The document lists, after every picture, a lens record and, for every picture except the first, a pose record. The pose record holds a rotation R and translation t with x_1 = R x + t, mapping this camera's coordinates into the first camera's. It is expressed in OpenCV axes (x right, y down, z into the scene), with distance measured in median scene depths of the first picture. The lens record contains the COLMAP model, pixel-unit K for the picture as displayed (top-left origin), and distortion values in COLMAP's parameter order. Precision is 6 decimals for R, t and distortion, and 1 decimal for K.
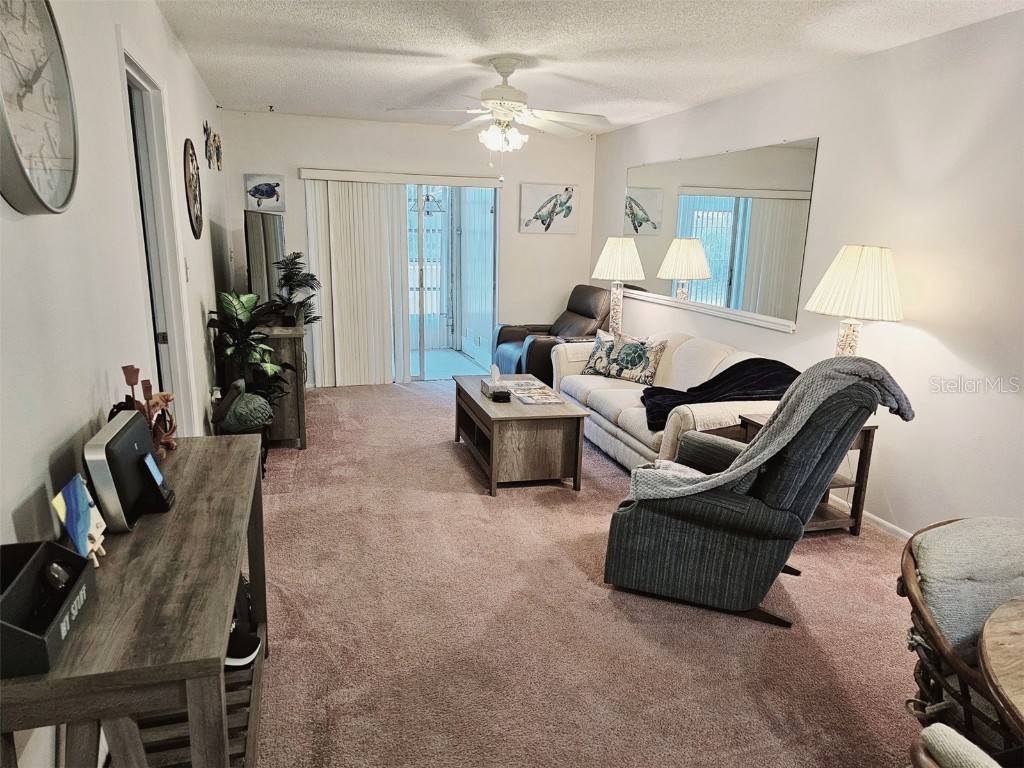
lens RADIAL K [[691.1, 0, 516.0], [0, 691.1, 397.0], [0, 0, 1]] dist [0.058588, -0.058342]
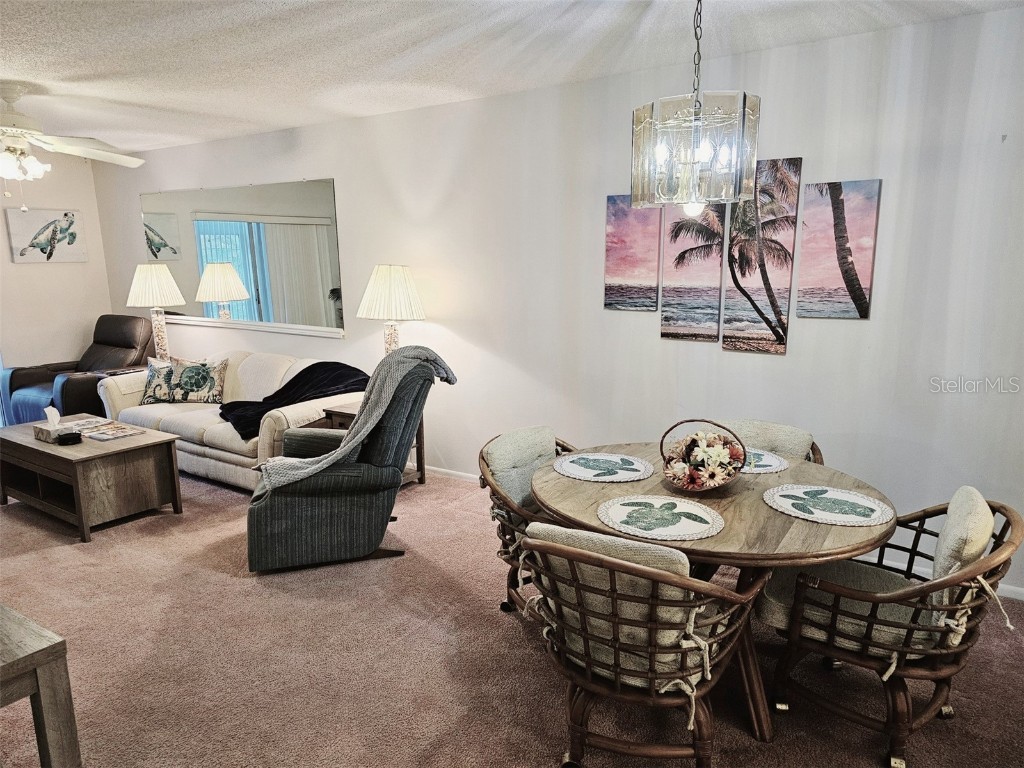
lens RADIAL K [[684.6, 0, 508.9], [0, 684.6, 394.9], [0, 0, 1]] dist [0.058774, -0.047900]
pose [[0.772490, -0.164116, 0.613453, -0.107349], [0.179966, 0.983001, 0.036358, 0.011320], [-0.608992, 0.082315, 0.788894, -0.090786]]
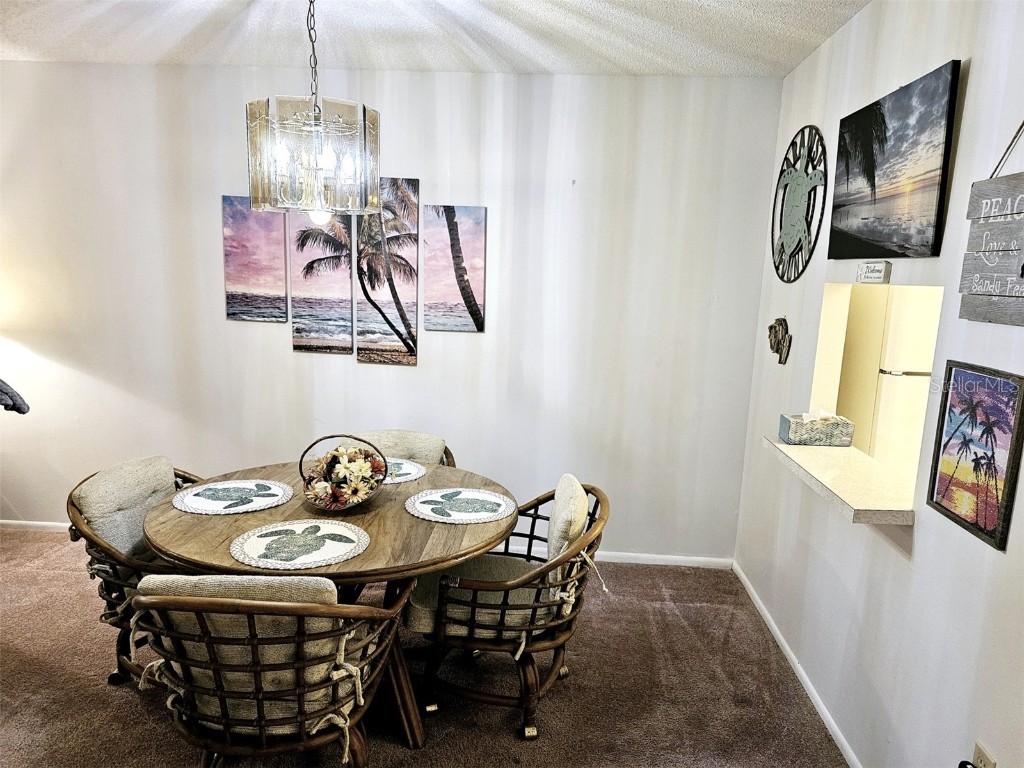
lens RADIAL K [[678.9, 0, 513.6], [0, 678.9, 389.2], [0, 0, 1]] dist [0.053906, -0.046202]
pose [[0.348597, -0.178940, 0.920033, -0.091707], [0.193232, 0.974240, 0.116269, 0.008774], [-0.917138, 0.137249, 0.374194, -0.077789]]
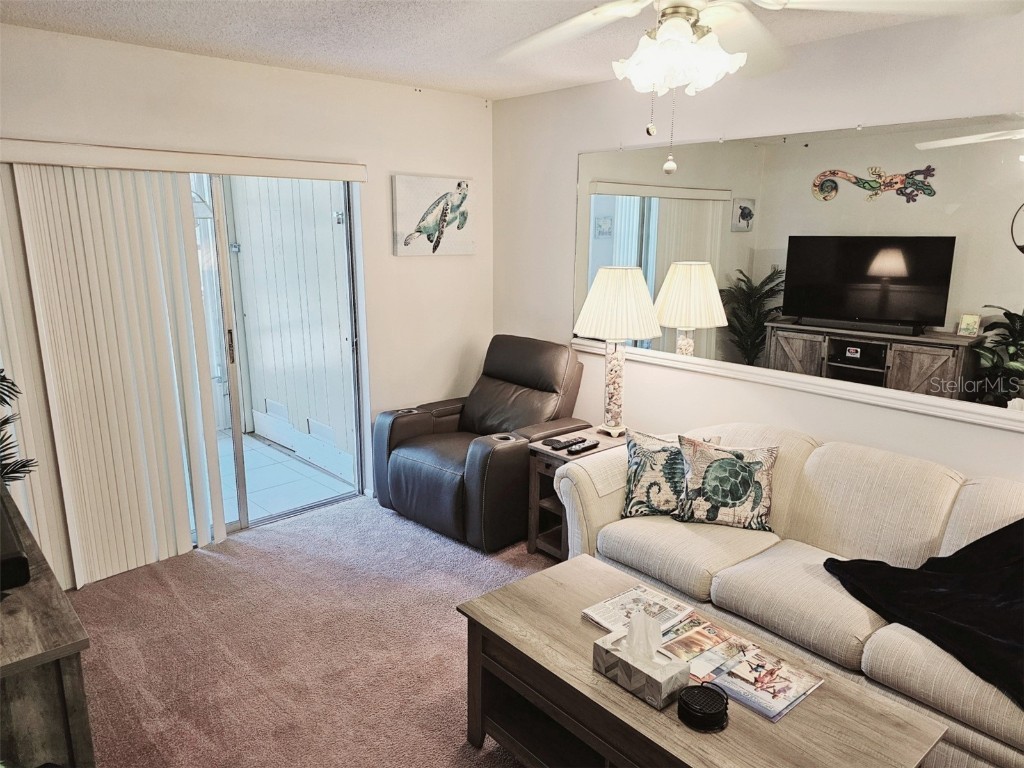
lens RADIAL K [[691.1, 0, 516.0], [0, 691.1, 397.0], [0, 0, 1]] dist [0.058588, -0.058342]
pose [[0.905244, -0.117507, 0.408320, -0.216991], [0.113272, 0.992960, 0.034632, -0.169427], [-0.409515, 0.014901, 0.912182, 0.557119]]
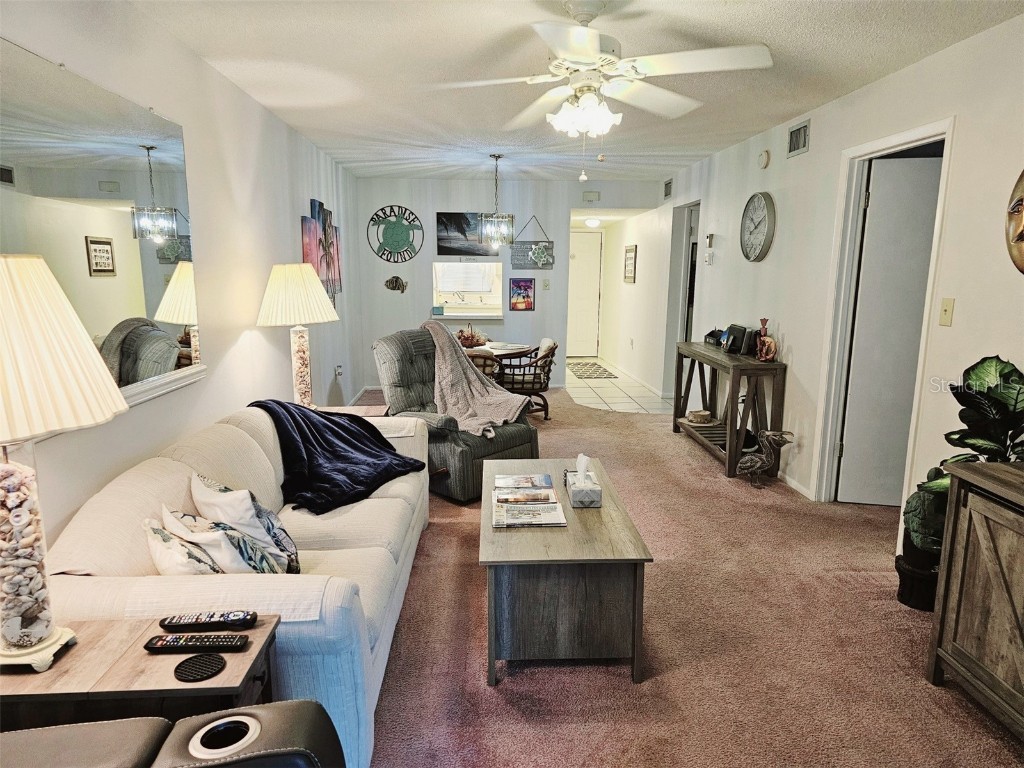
lens RADIAL K [[684.6, 0, 508.9], [0, 684.6, 394.9], [0, 0, 1]] dist [0.058774, -0.047900]
pose [[-0.969186, -0.077562, 0.233800, -0.094350], [0.024019, 0.914855, 0.403067, -0.314402], [-0.245156, 0.396262, -0.884802, 1.348424]]
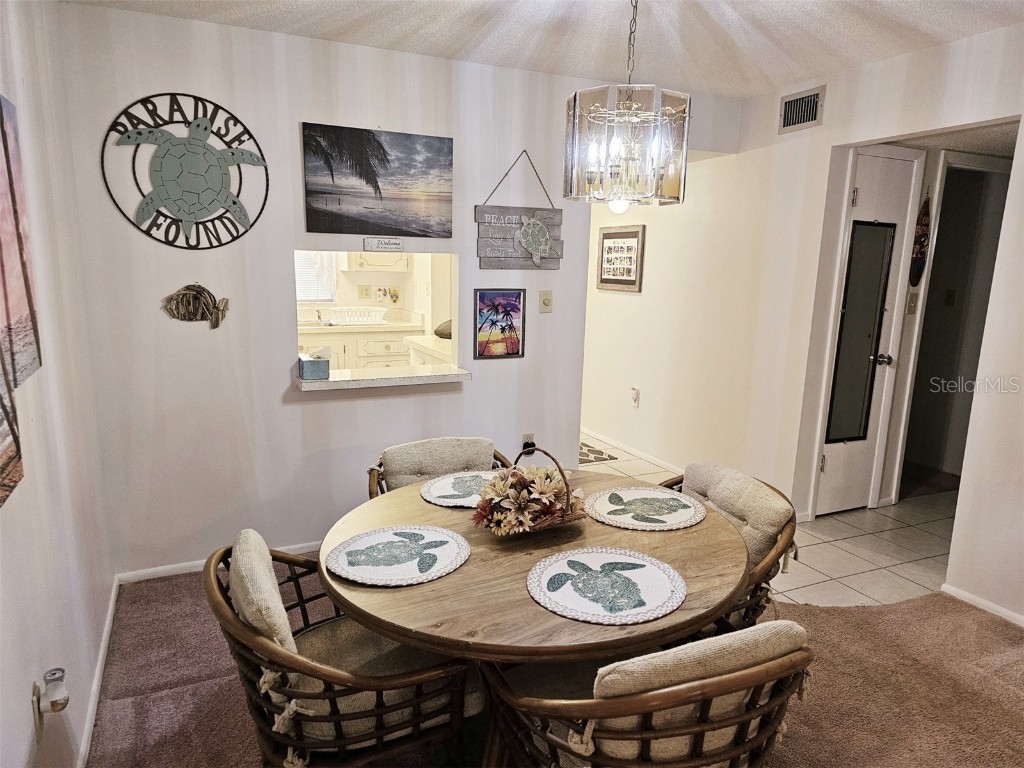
lens RADIAL K [[691.1, 0, 516.0], [0, 691.1, 397.0], [0, 0, 1]] dist [0.058588, -0.058342]
pose [[-0.988003, -0.015151, -0.153692, 0.357731], [-0.077413, 0.909709, 0.407967, -0.117967], [0.133634, 0.414970, -0.899968, 0.544600]]
